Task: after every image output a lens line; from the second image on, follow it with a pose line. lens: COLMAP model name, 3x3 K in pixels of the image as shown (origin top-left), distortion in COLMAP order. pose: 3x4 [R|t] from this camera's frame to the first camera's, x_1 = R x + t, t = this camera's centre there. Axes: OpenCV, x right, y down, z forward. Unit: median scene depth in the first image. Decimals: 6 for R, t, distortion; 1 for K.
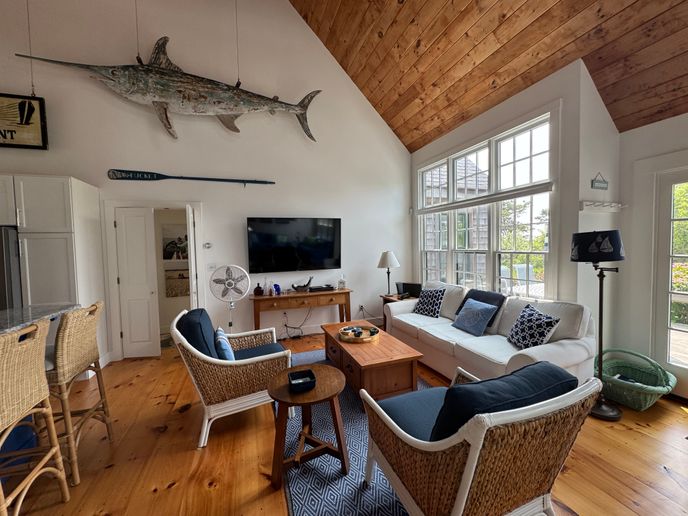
lens RADIAL K [[276.0, 0, 343.4], [0, 276.0, 258.4], [0, 0, 1]] dist [-0.000639, 0.000005]
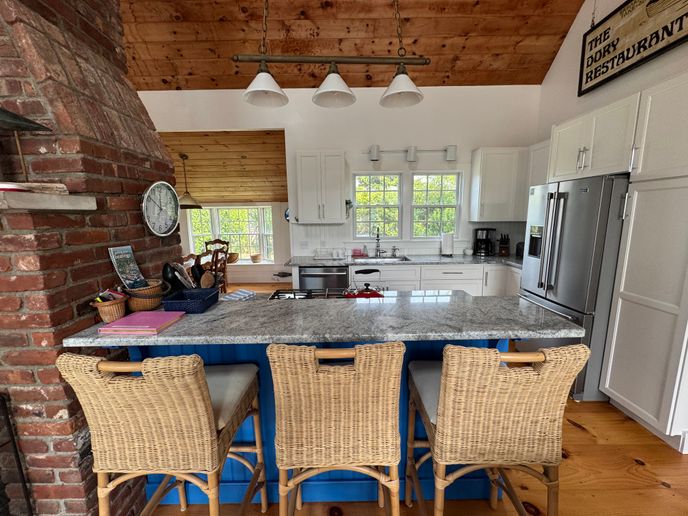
lens RADIAL K [[276.0, 0, 344.6], [0, 276.0, 258.7], [0, 0, 1]] dist [-0.000639, 0.000005]
pose [[-0.324153, 0.173417, -0.929974, -0.308682], [-0.016878, 0.981838, 0.188971, -0.027667], [0.945854, 0.076951, -0.315339, 0.581013]]
